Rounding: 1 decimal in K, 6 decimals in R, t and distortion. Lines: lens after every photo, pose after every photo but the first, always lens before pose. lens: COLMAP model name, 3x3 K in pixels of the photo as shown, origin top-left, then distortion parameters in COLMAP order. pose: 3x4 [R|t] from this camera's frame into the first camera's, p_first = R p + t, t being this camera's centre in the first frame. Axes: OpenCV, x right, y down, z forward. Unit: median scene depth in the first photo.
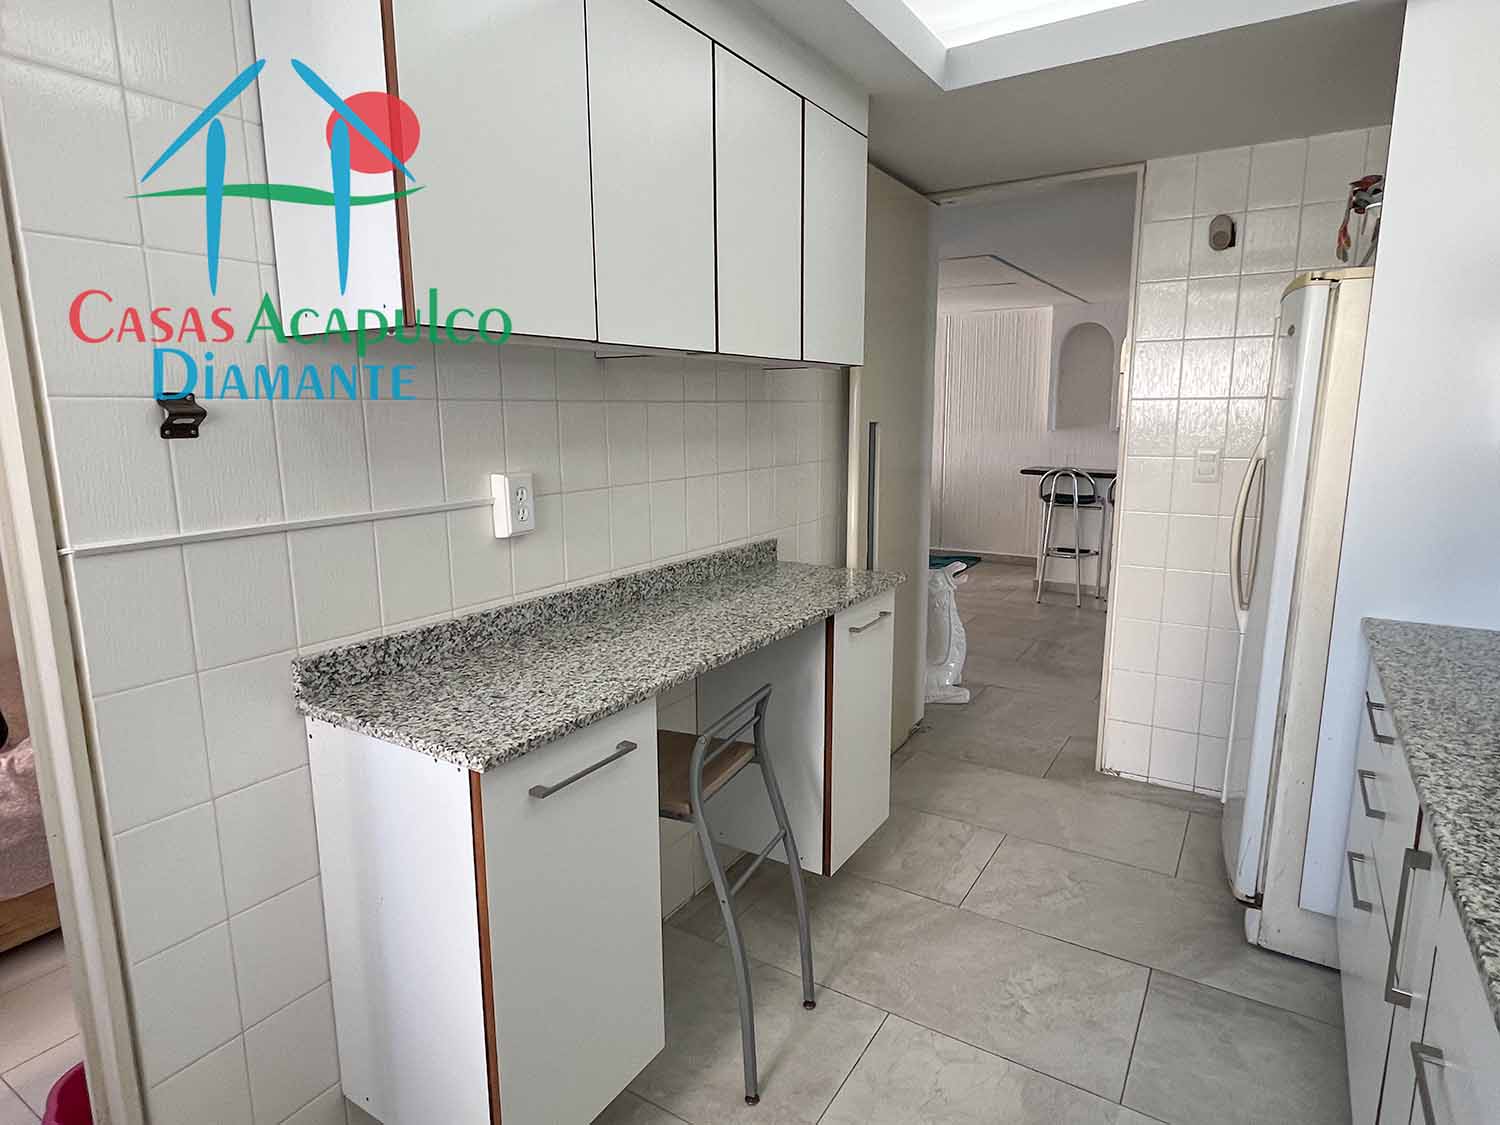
lens RADIAL K [[844.6, 0, 741.7], [0, 844.6, 563.2], [0, 0, 1]] dist [0.001243, -0.002325]
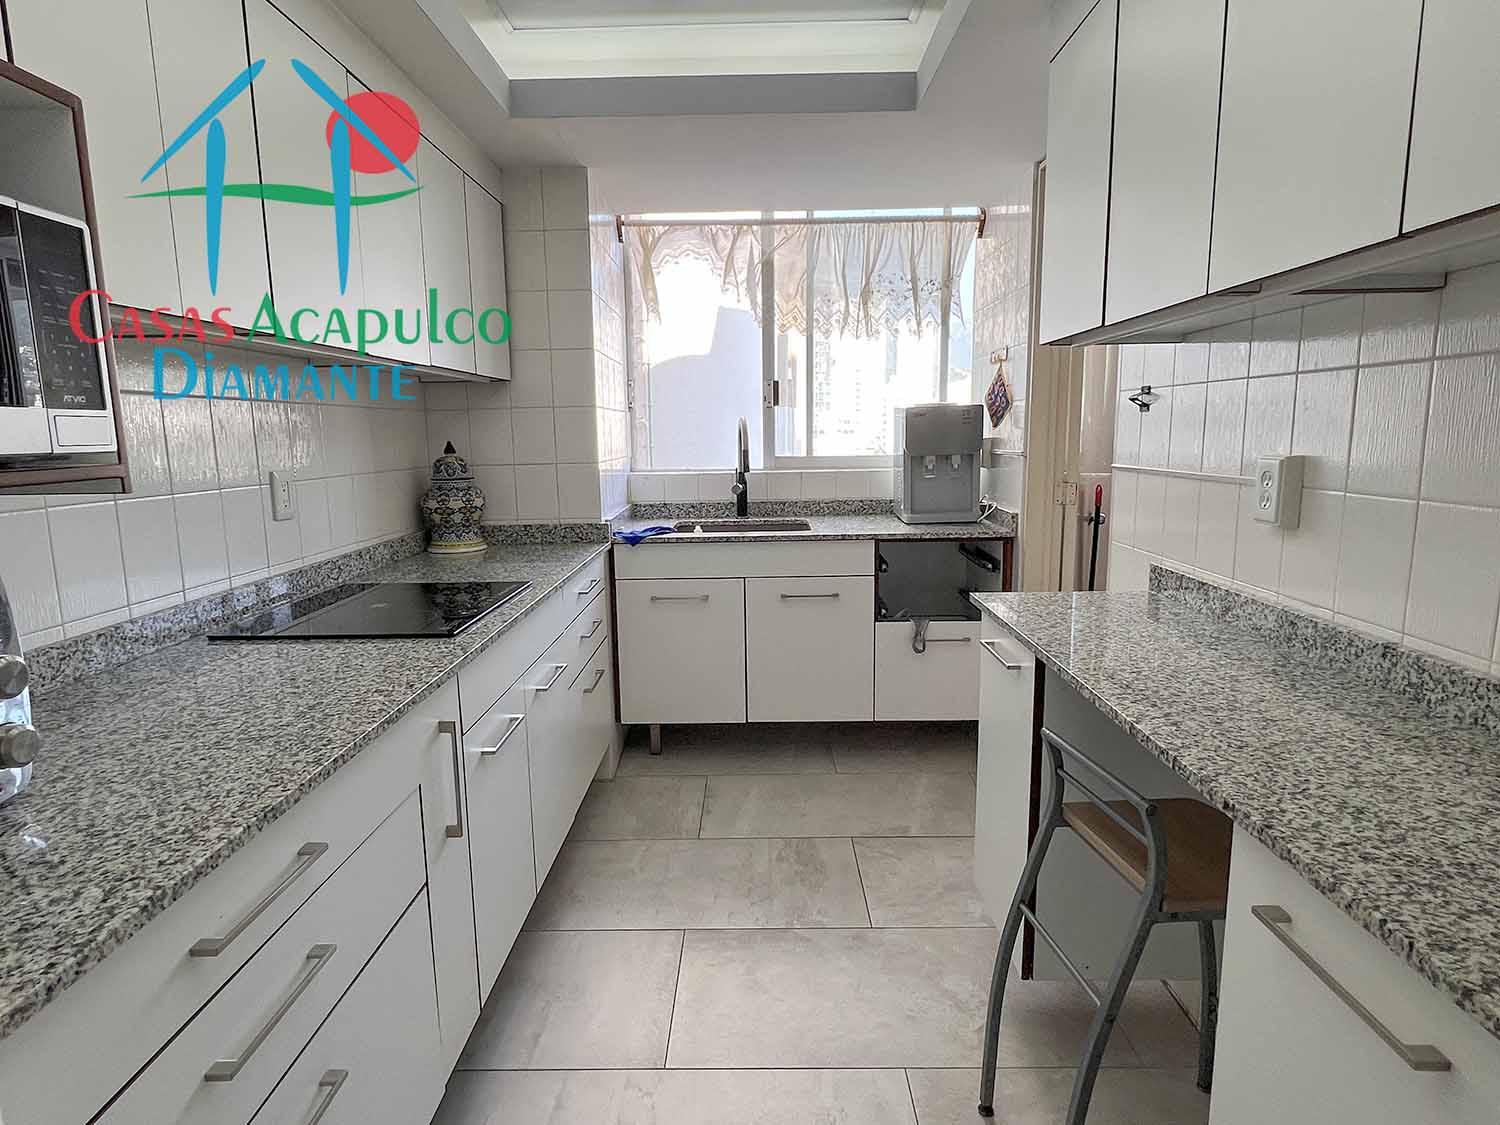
lens RADIAL K [[844.6, 0, 741.7], [0, 844.6, 563.2], [0, 0, 1]] dist [0.001243, -0.002325]
pose [[-0.854163, 0.101494, -0.510004, 0.608724], [-0.072603, 0.947885, 0.310232, -0.209031], [0.514912, 0.302016, -0.802279, 1.299743]]
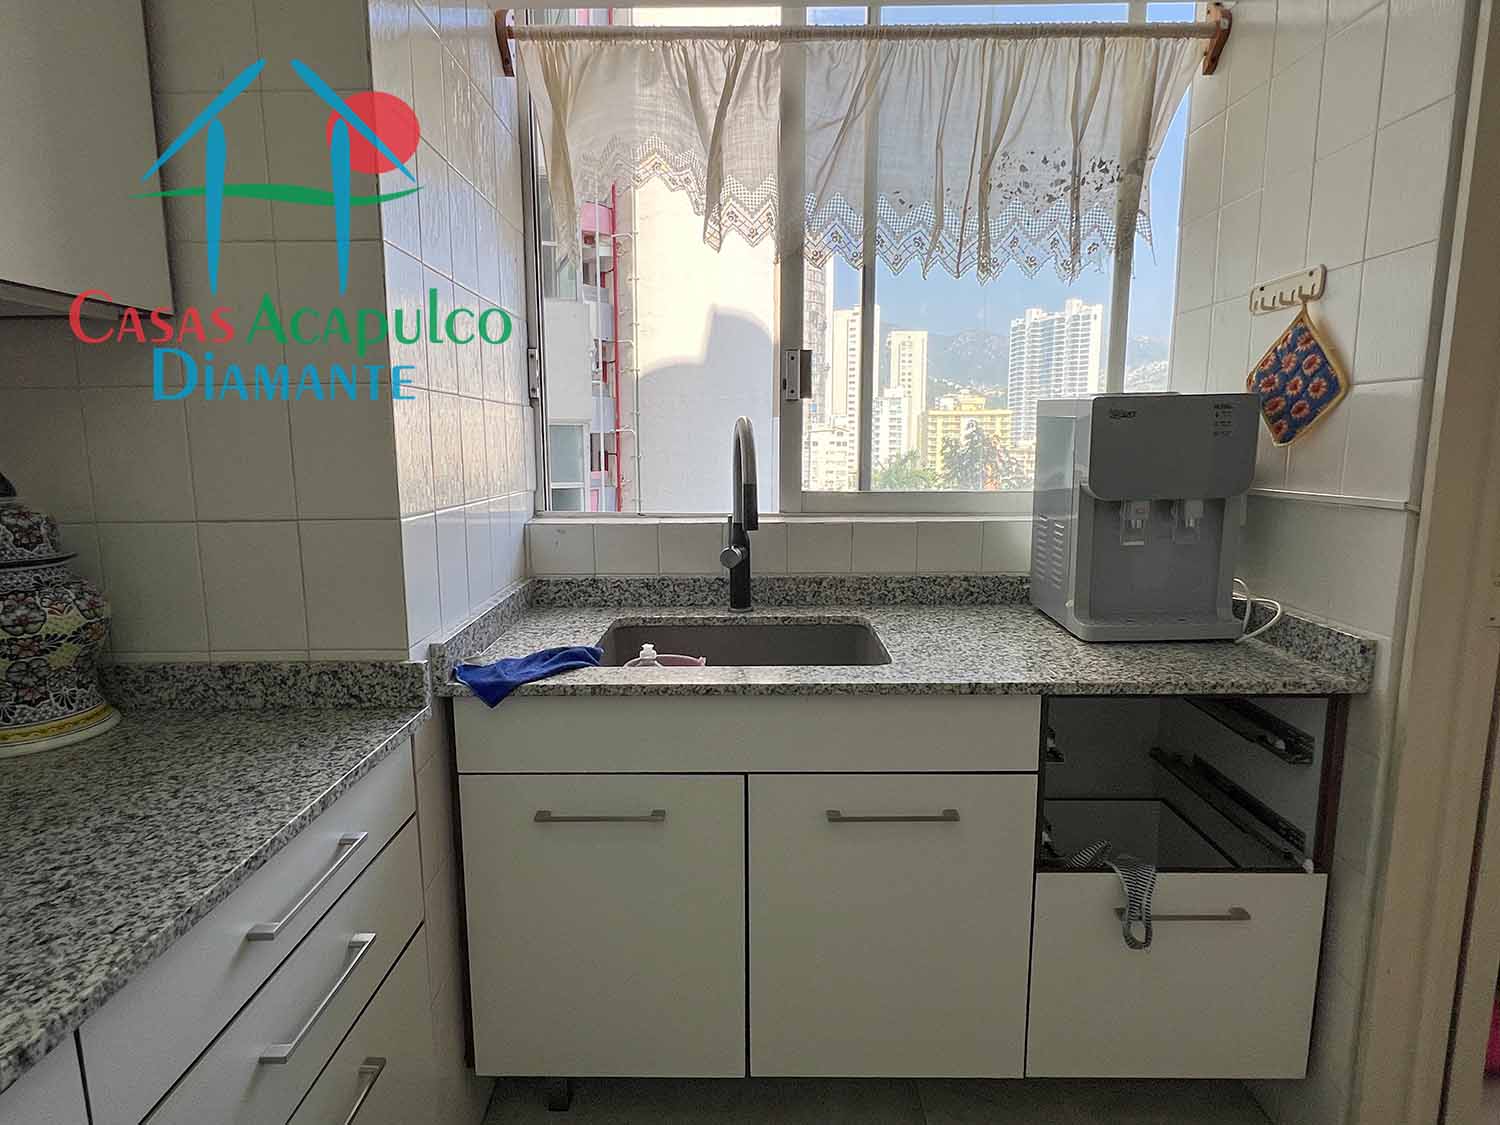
lens RADIAL K [[844.6, 0, 741.7], [0, 844.6, 563.2], [0, 0, 1]] dist [0.001243, -0.002325]
pose [[-0.850071, 0.087415, -0.519363, 0.125589], [-0.084089, 0.950952, 0.297691, -0.061250], [0.519912, 0.296732, -0.801026, 0.505091]]
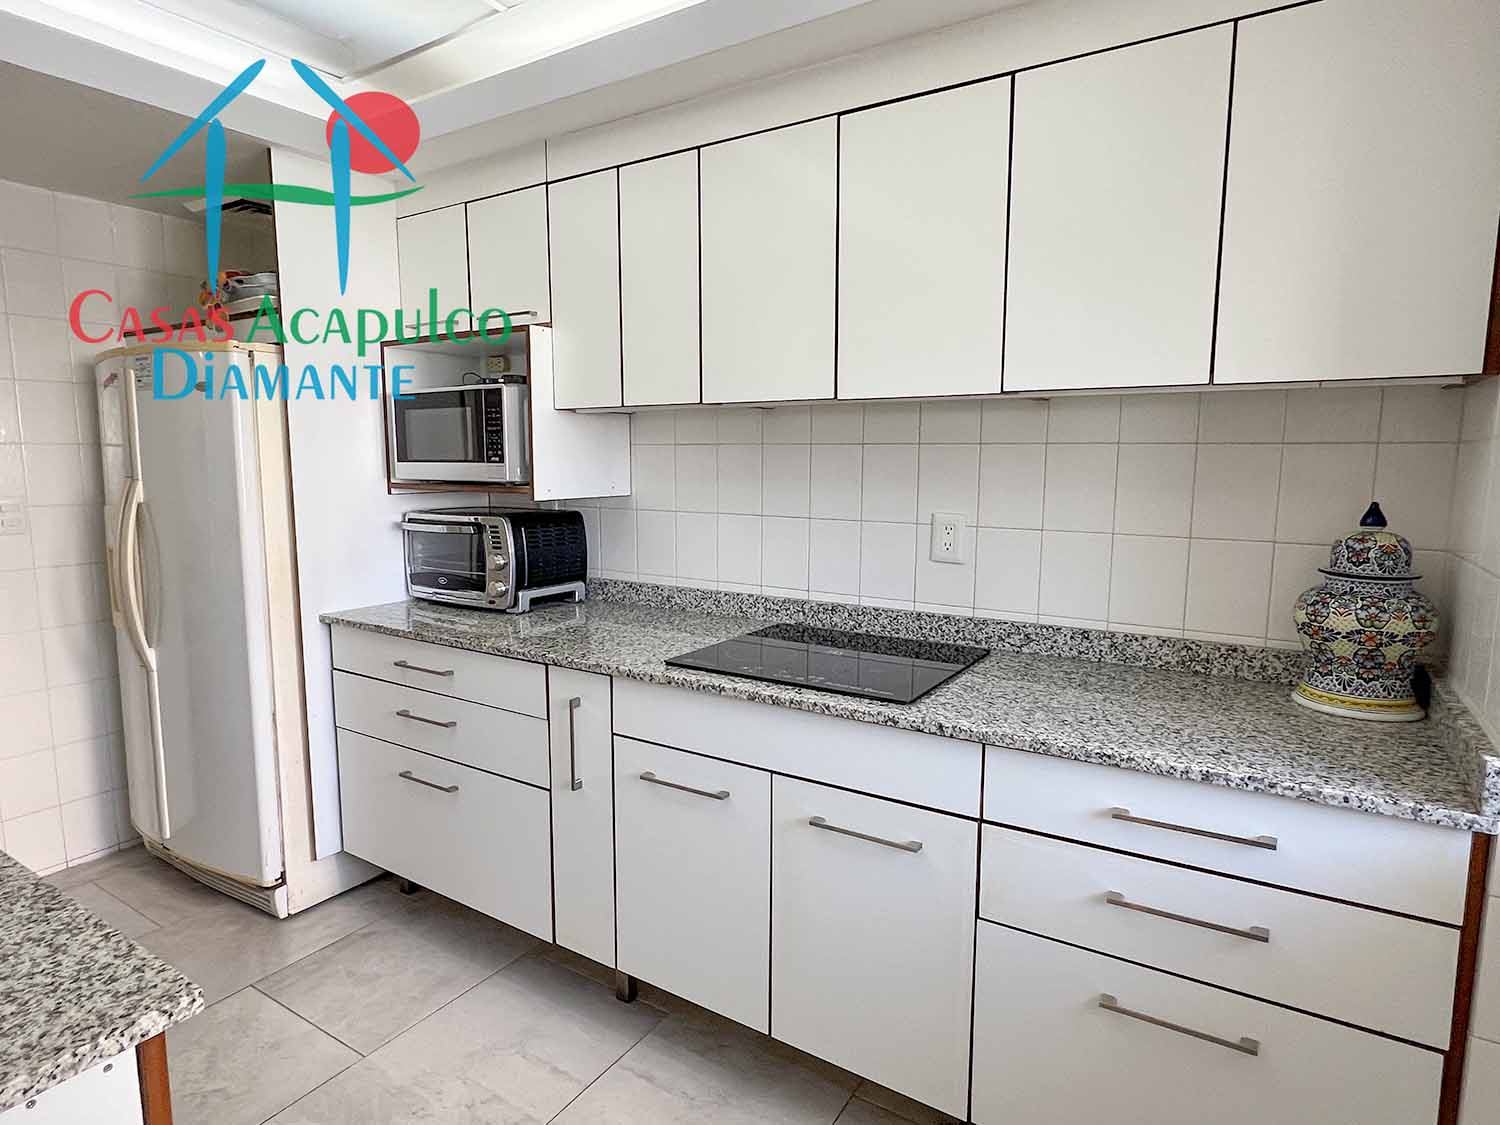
lens RADIAL K [[844.6, 0, 741.7], [0, 844.6, 563.2], [0, 0, 1]] dist [0.001243, -0.002325]
pose [[0.005378, -0.121955, 0.992521, -0.543528], [0.179143, 0.976596, 0.119027, -0.052111], [-0.983808, 0.177163, 0.027100, 0.312661]]
